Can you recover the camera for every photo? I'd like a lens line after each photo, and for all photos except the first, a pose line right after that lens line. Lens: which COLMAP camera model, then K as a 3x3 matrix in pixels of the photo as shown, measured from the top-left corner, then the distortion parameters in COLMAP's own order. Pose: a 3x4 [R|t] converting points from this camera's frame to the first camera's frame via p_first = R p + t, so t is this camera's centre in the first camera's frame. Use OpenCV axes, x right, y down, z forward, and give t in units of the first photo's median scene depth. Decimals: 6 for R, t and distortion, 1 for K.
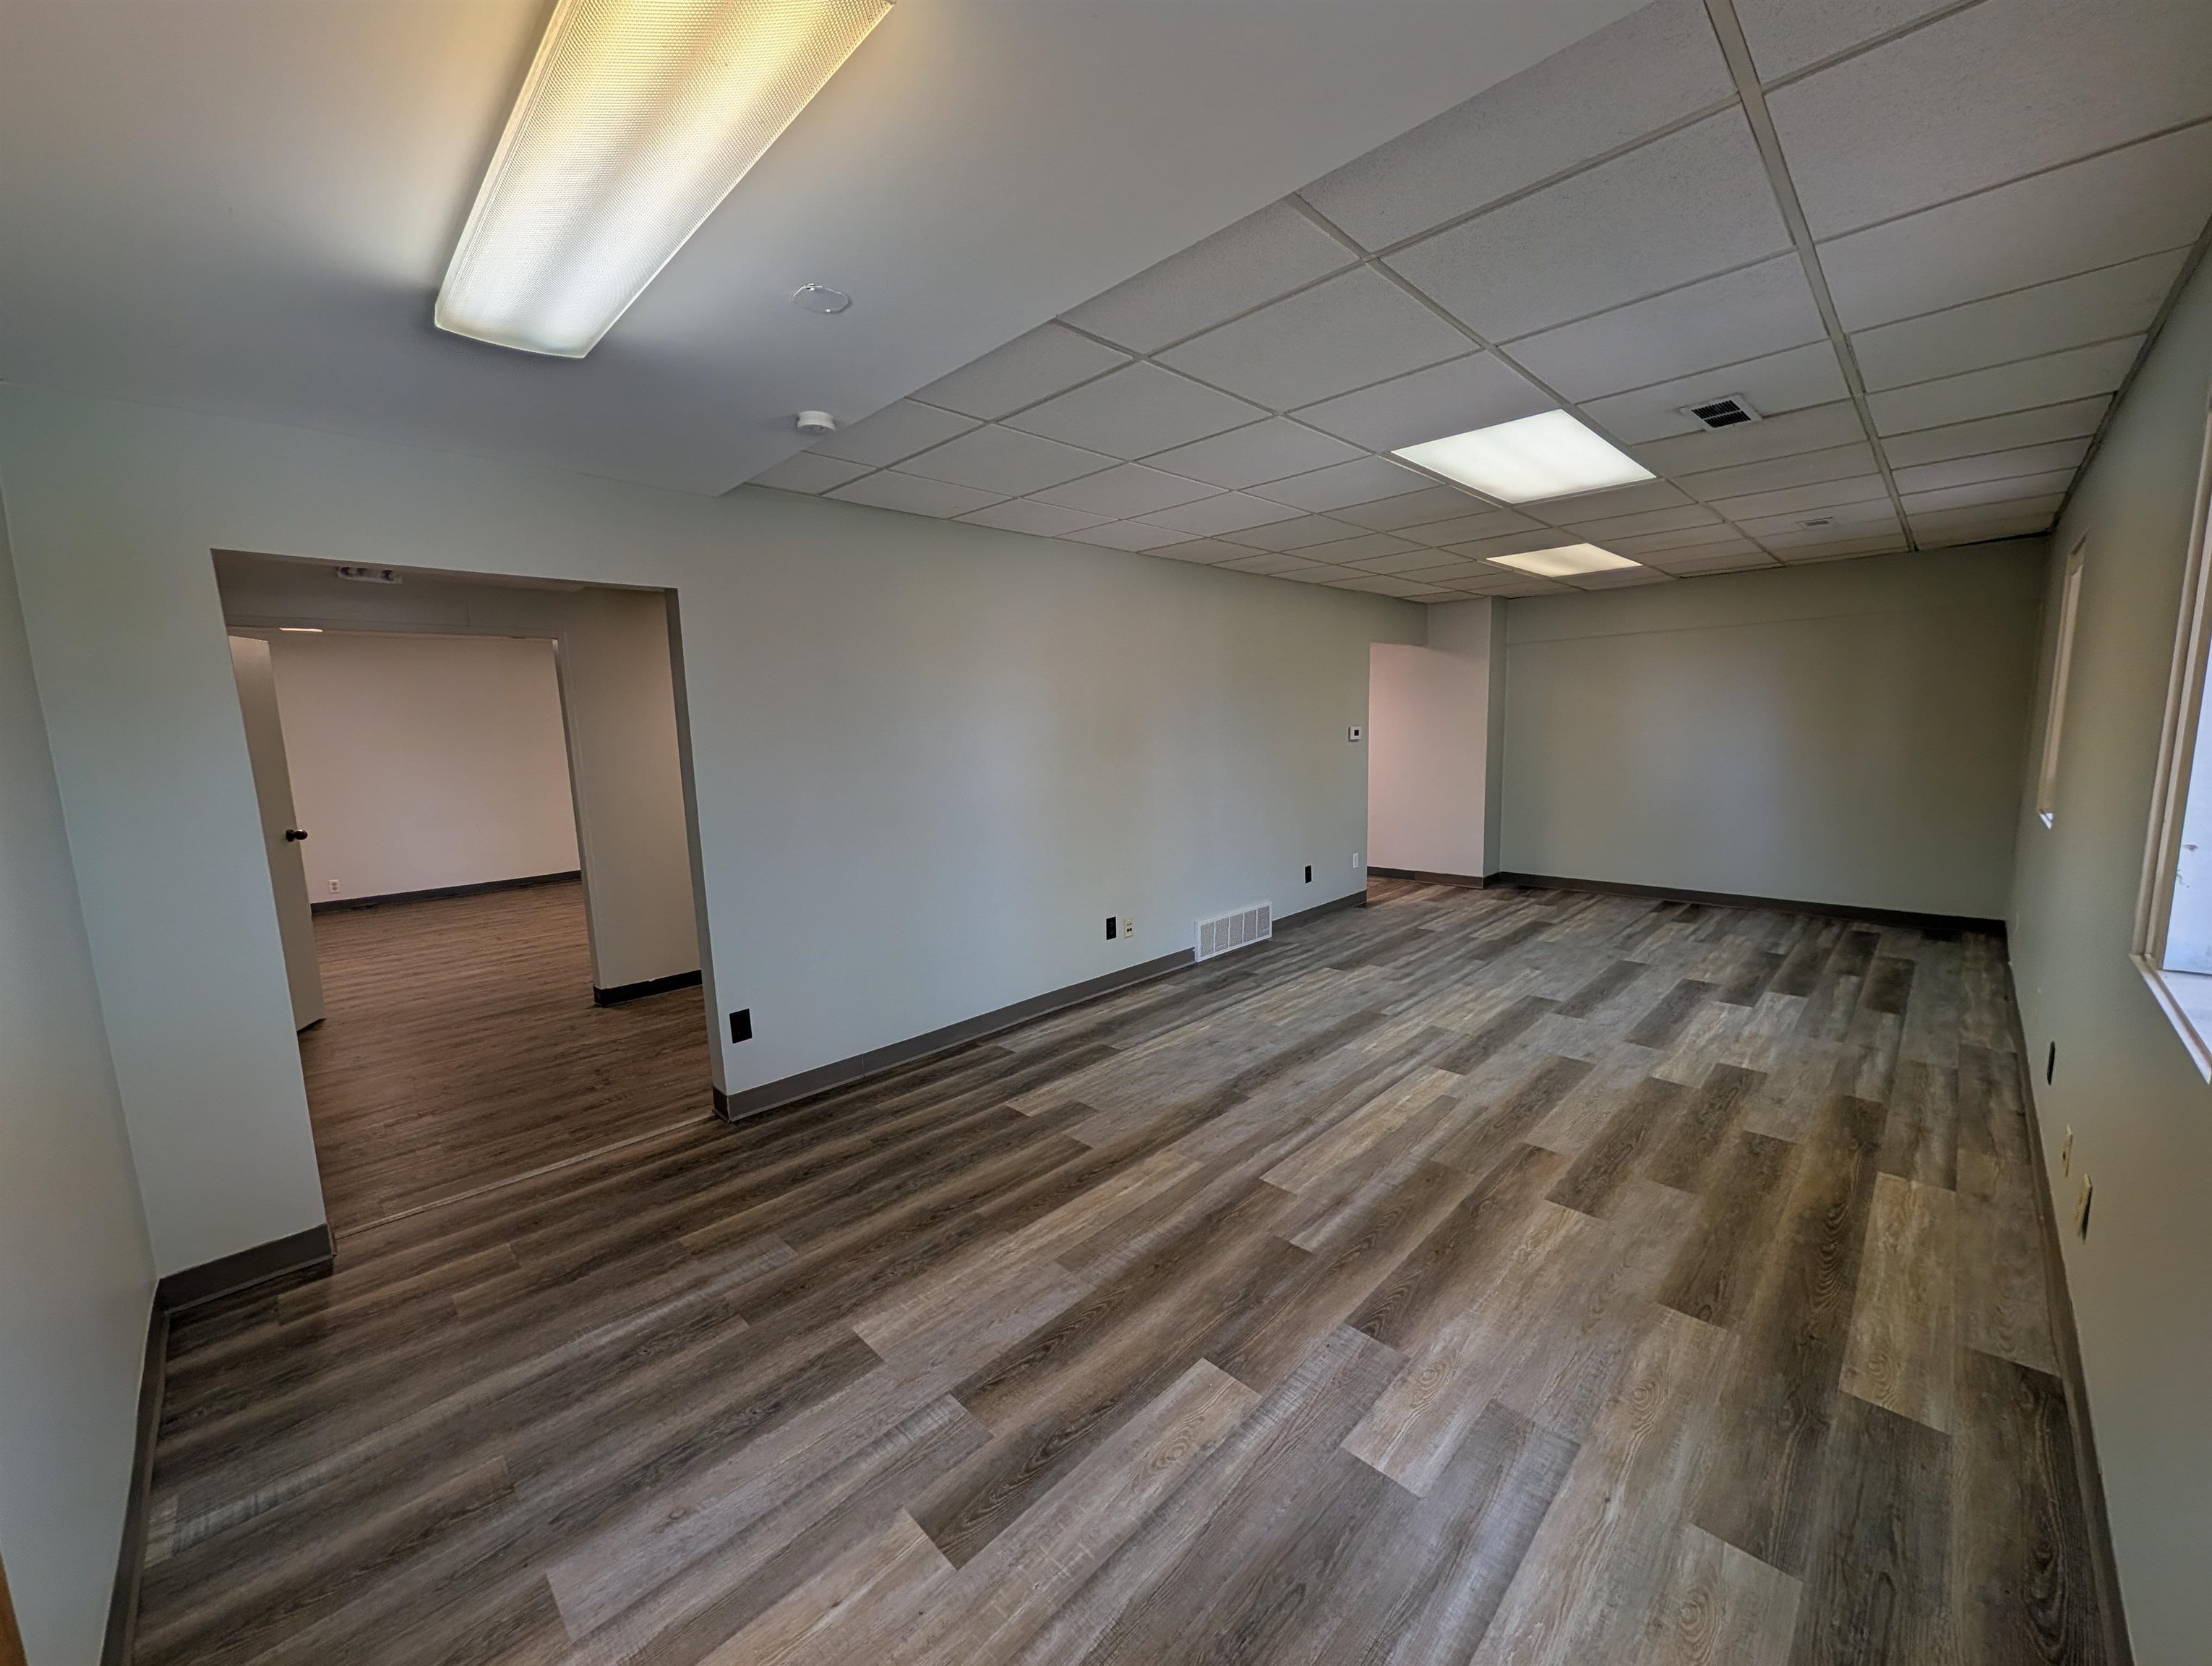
lens RADIAL K [[864.0, 0, 1107.9], [0, 864.0, 844.9], [0, 0, 1]] dist [0.001425, -0.000093]
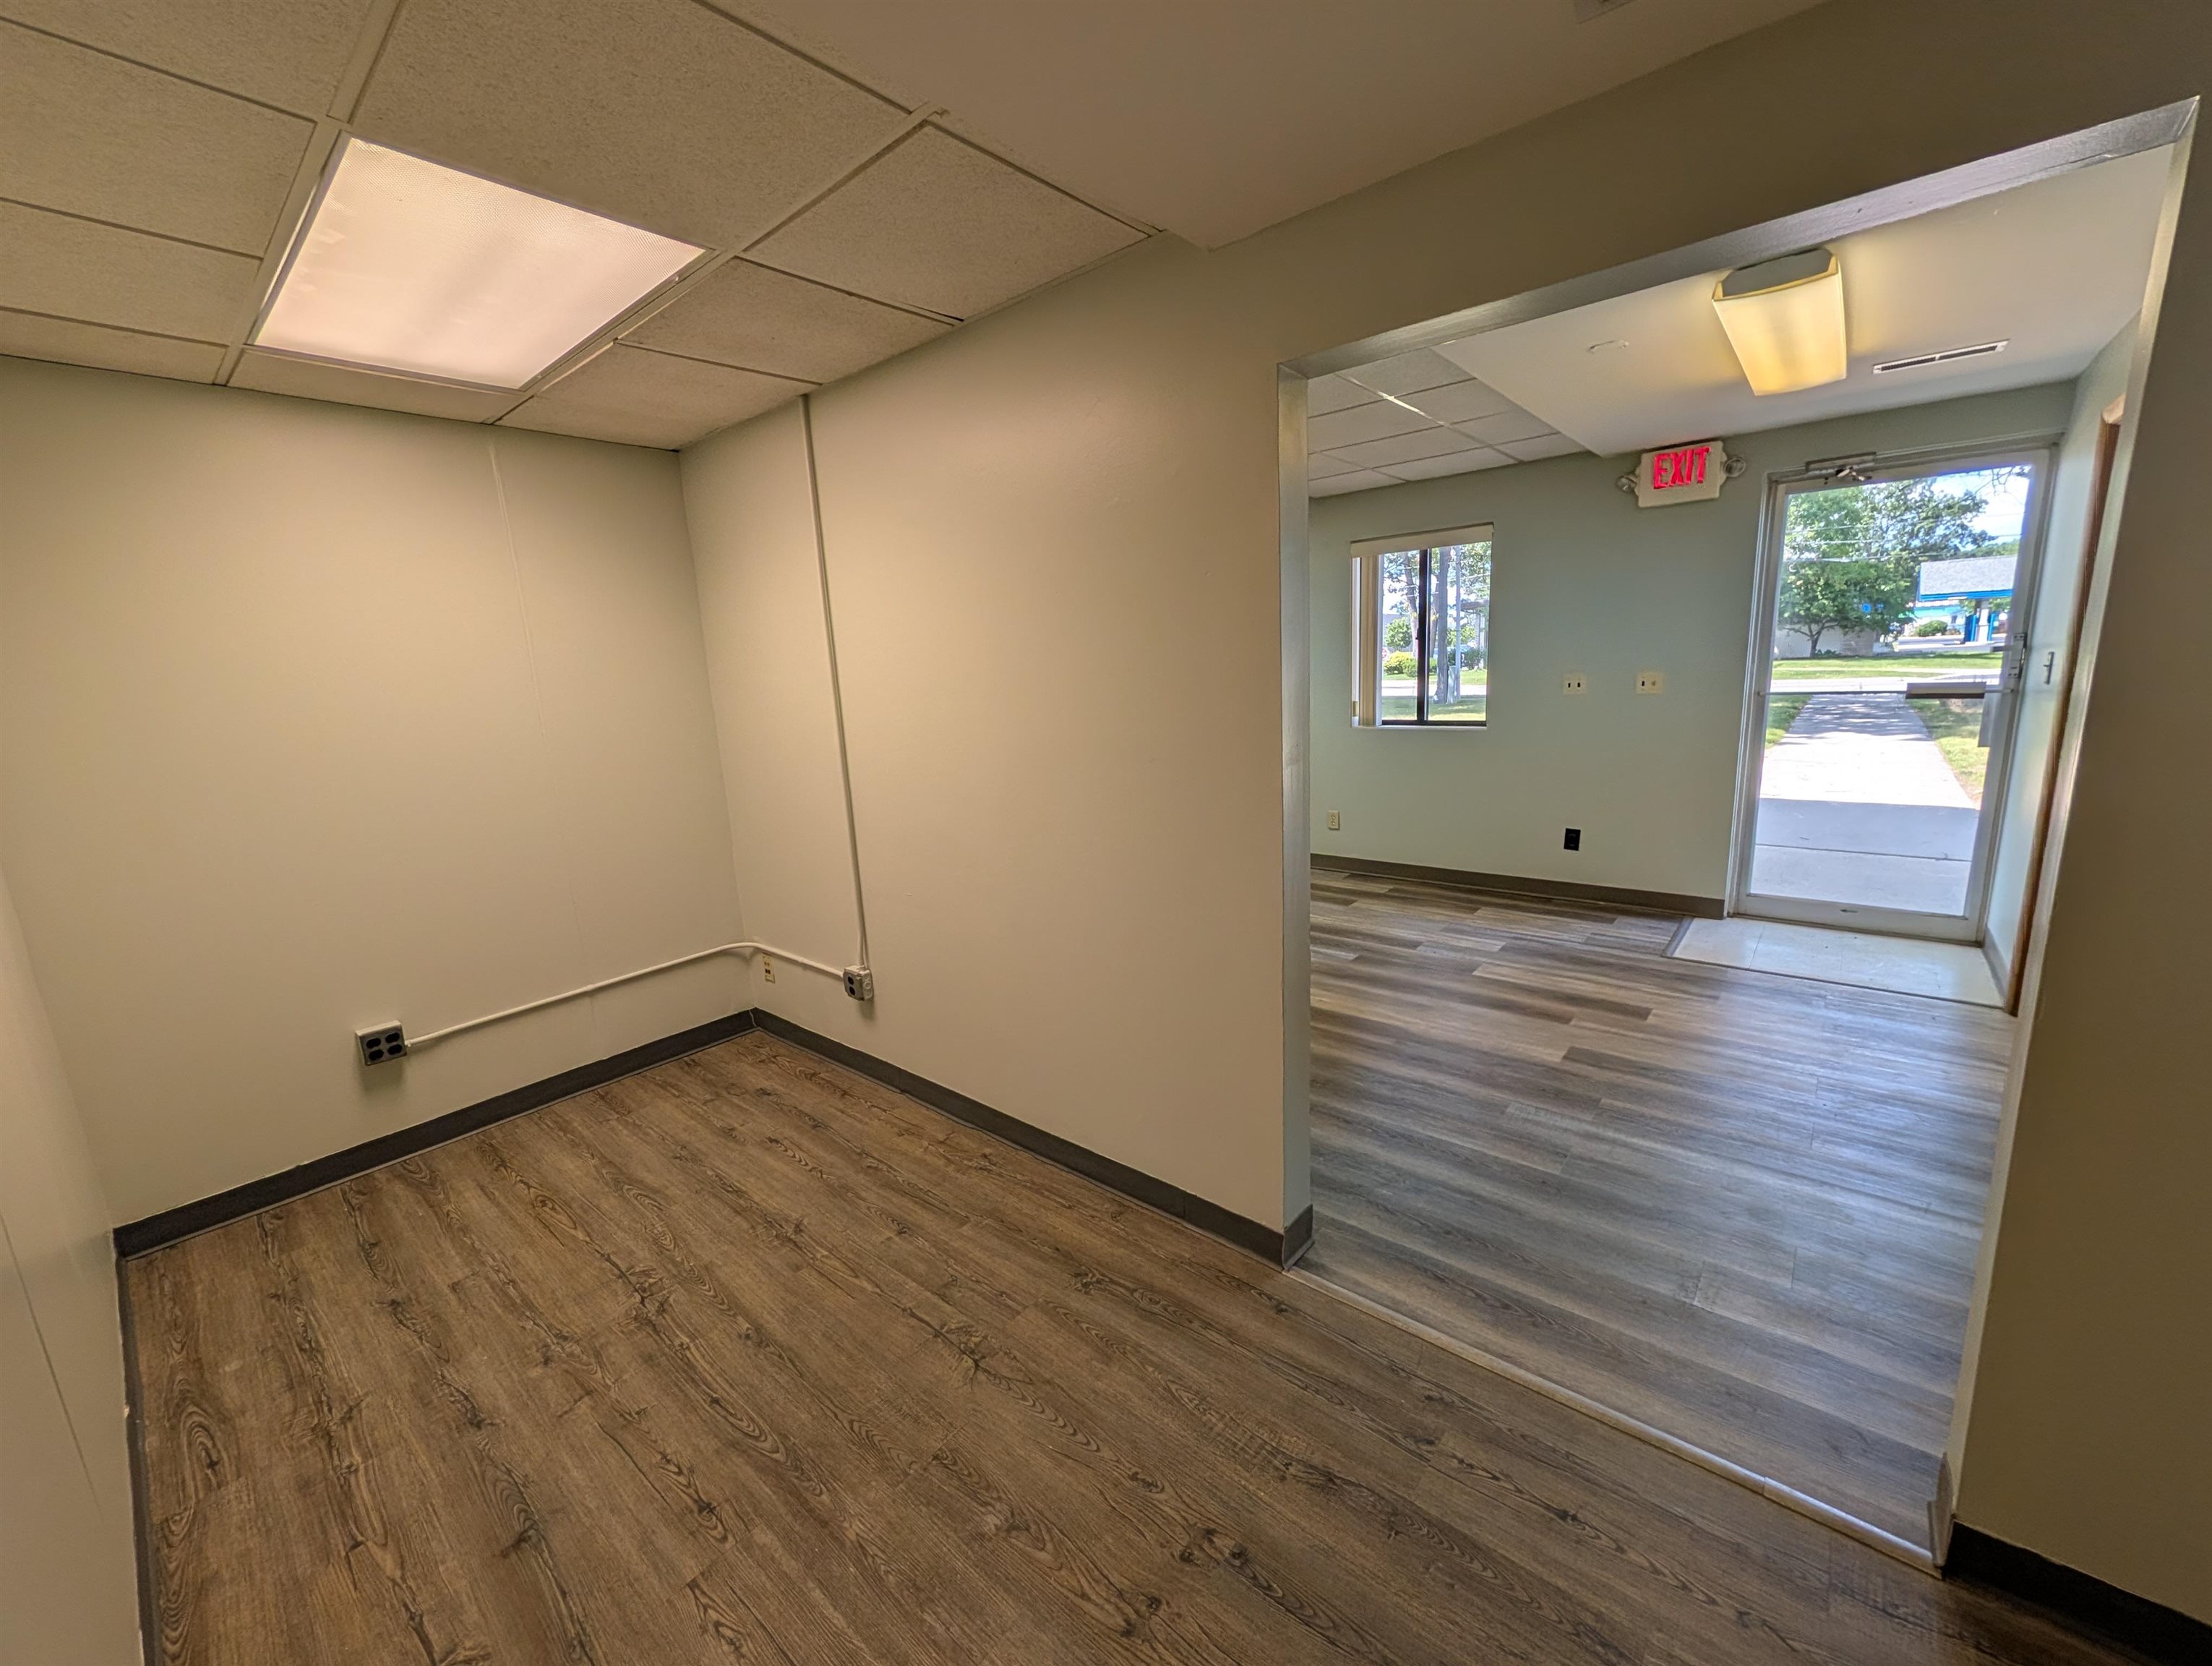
lens RADIAL K [[864.0, 0, 1111.5], [0, 864.0, 843.1], [0, 0, 1]] dist [0.001425, -0.000093]
pose [[-0.085186, -0.171410, 0.981510, -1.137978], [0.194283, 0.963324, 0.185096, -0.132905], [-0.977240, 0.206458, -0.048760, 1.252578]]
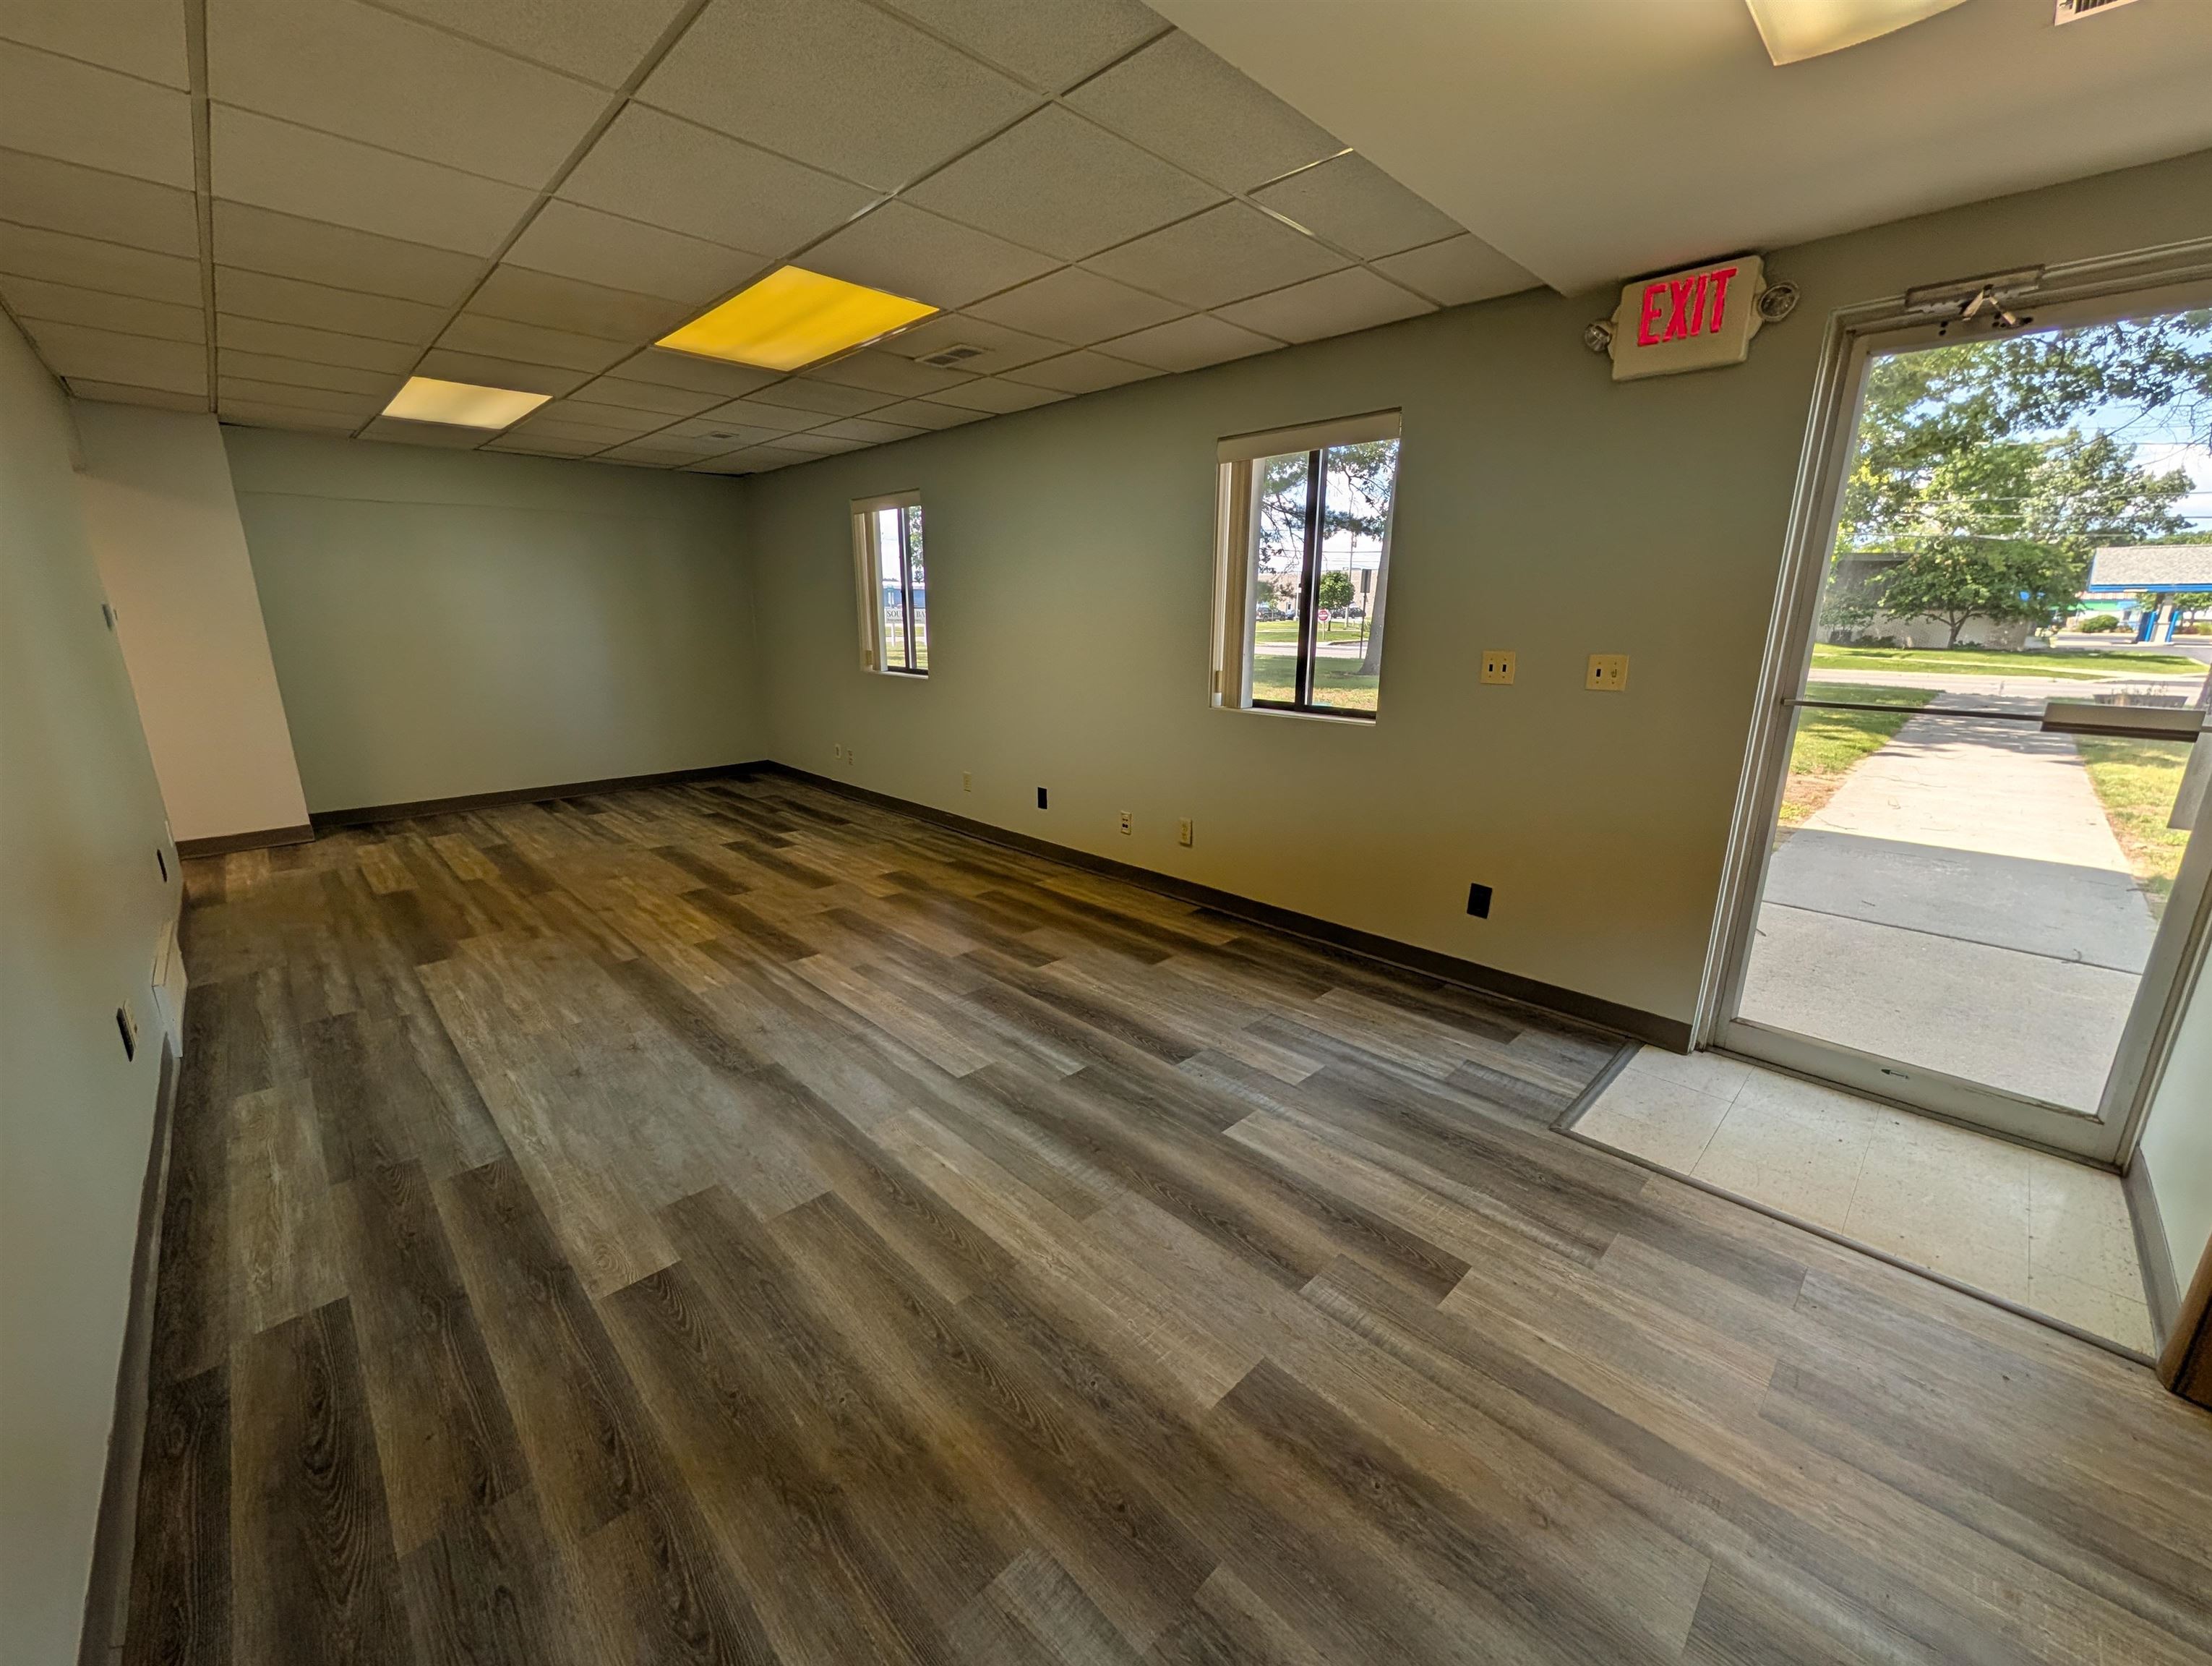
lens RADIAL K [[864.0, 0, 1111.4], [0, 864.0, 844.2], [0, 0, 1]] dist [0.001425, -0.000093]
pose [[0.004296, -0.233526, 0.972341, -0.651726], [0.137666, 0.963230, 0.230730, -0.052413], [-0.990469, 0.132867, 0.036286, 0.729481]]
